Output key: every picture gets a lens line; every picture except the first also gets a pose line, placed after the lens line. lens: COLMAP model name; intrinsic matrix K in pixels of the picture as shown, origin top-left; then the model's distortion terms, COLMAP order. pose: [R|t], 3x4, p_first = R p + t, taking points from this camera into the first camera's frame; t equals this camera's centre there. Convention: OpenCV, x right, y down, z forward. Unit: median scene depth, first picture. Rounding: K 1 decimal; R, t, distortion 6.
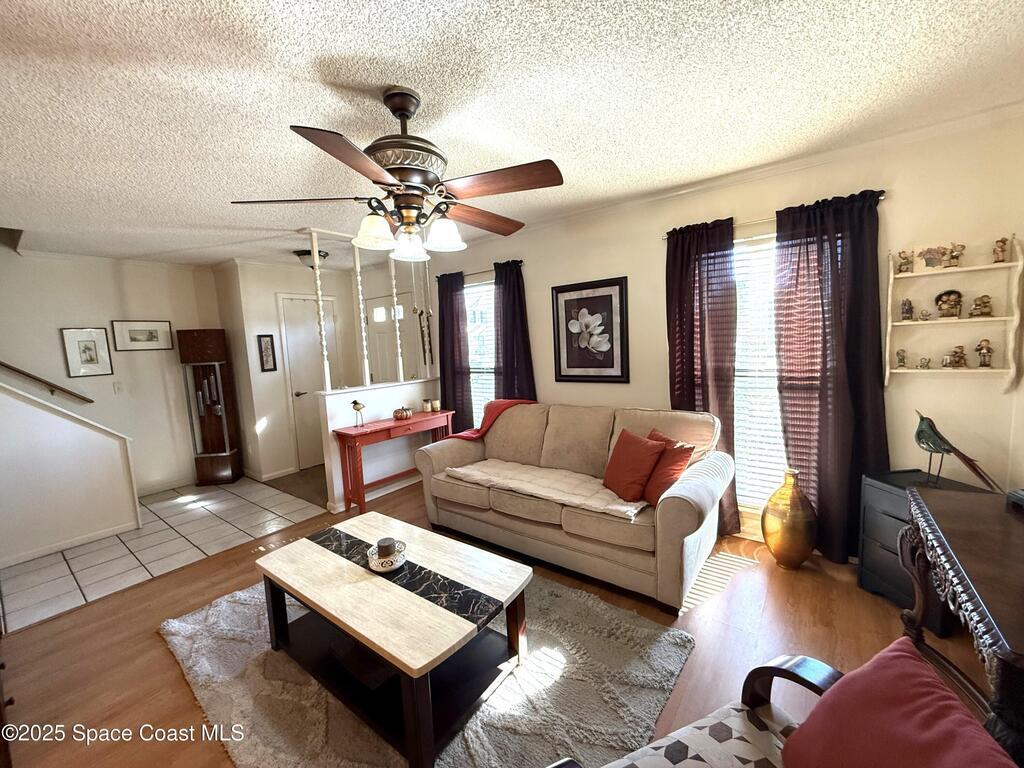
lens RADIAL K [[407.3, 0, 508.3], [0, 407.3, 384.1], [0, 0, 1]] dist [0.000203, -0.000028]
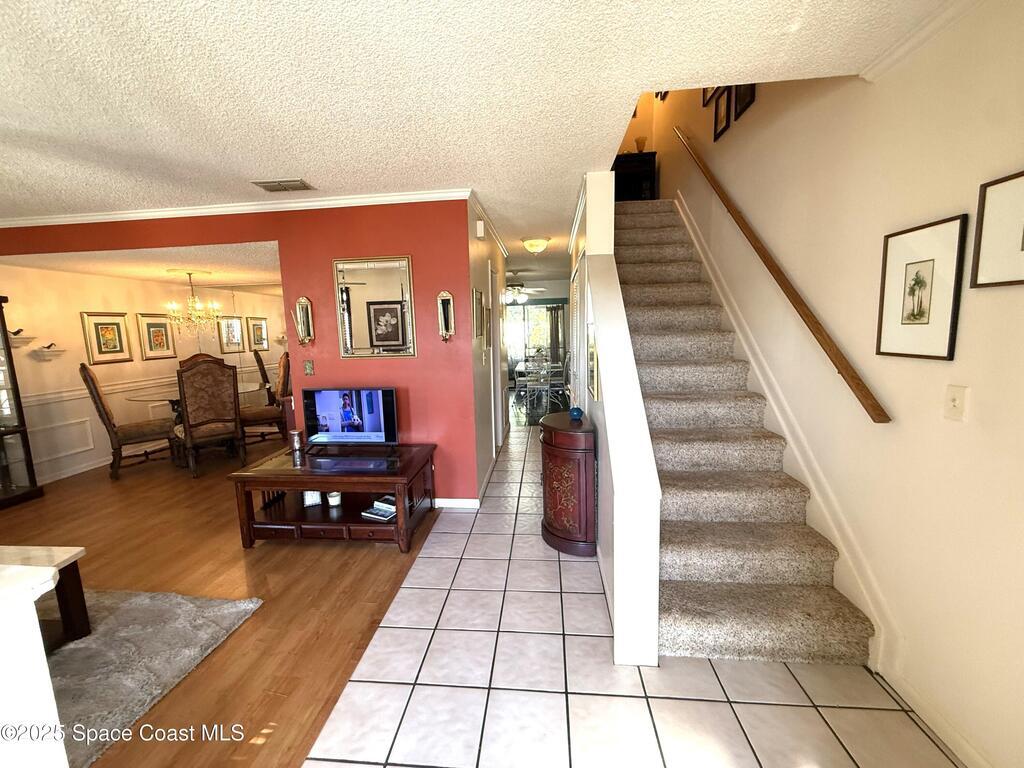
lens RADIAL K [[407.3, 0, 508.3], [0, 407.3, 384.1], [0, 0, 1]] dist [0.000203, -0.000028]
pose [[-0.847153, 0.145749, -0.510969, -0.611400], [0.012038, 0.966662, 0.255773, -0.114468], [0.531213, 0.210527, -0.820665, 1.328552]]
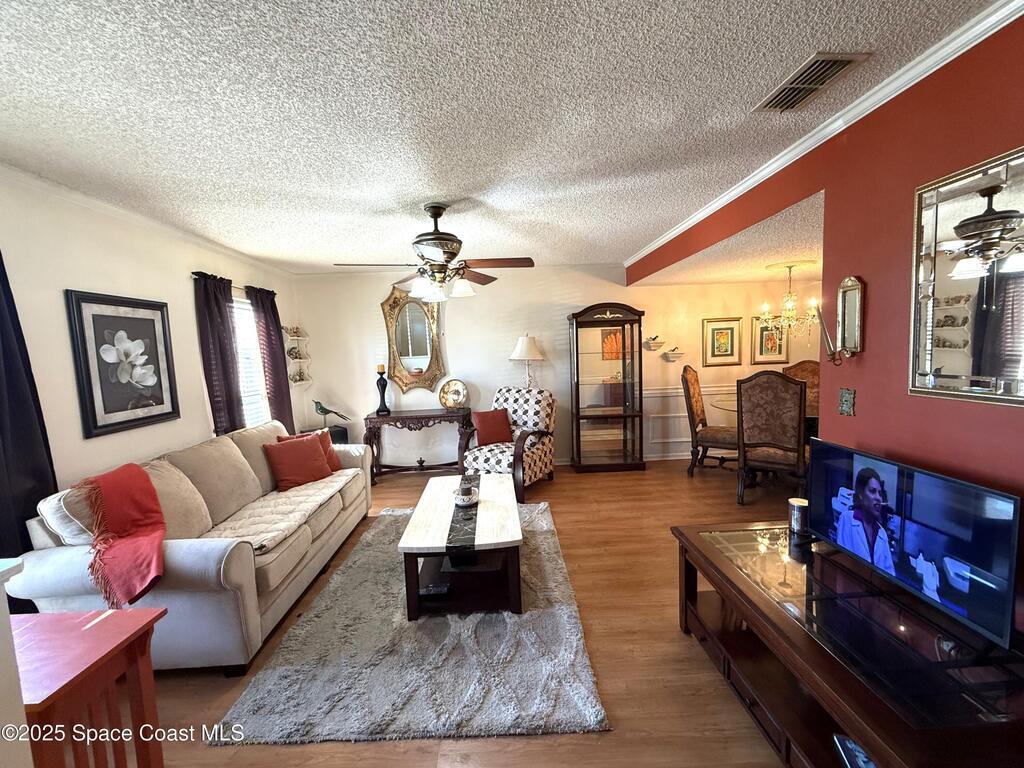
lens RADIAL K [[407.3, 0, 508.3], [0, 407.3, 384.1], [0, 0, 1]] dist [0.000203, -0.000028]
pose [[-0.628281, 0.008150, 0.777943, -0.852030], [0.154684, 0.981290, 0.114645, -0.066001], [-0.762453, 0.192365, -0.617787, 0.949629]]
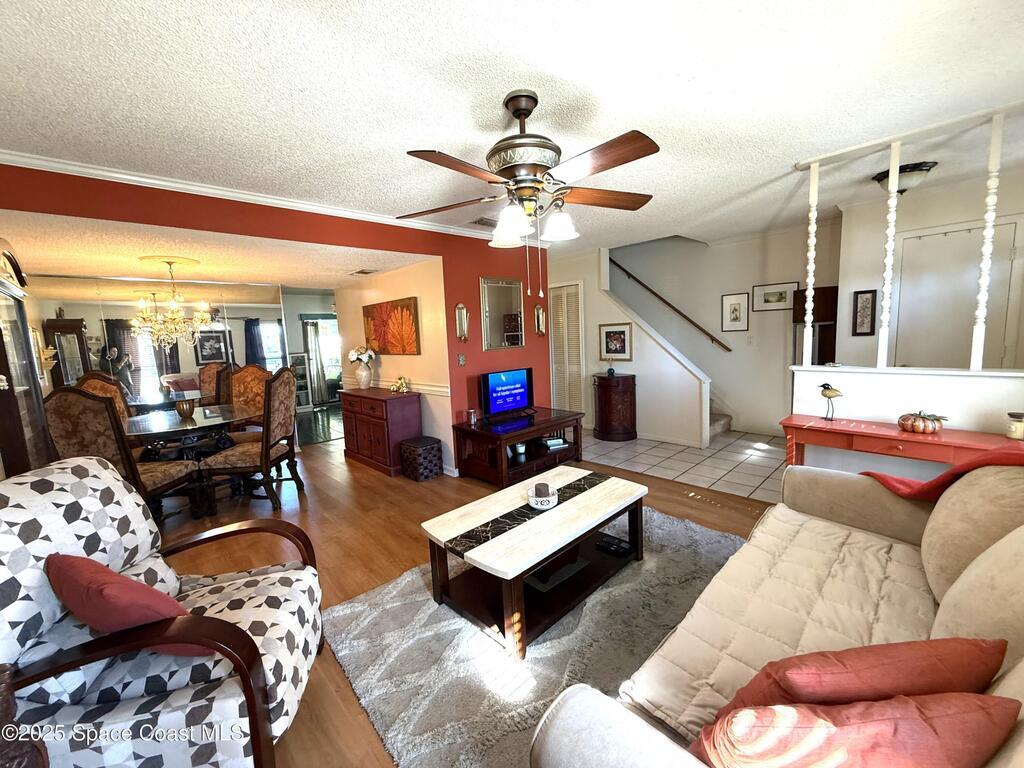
lens RADIAL K [[407.3, 0, 508.3], [0, 407.3, 384.1], [0, 0, 1]] dist [0.000203, -0.000028]
pose [[-0.157258, 0.178163, -0.971354, 0.462437], [-0.051739, 0.980755, 0.188264, -0.073096], [0.986201, 0.079863, -0.145014, 0.580466]]
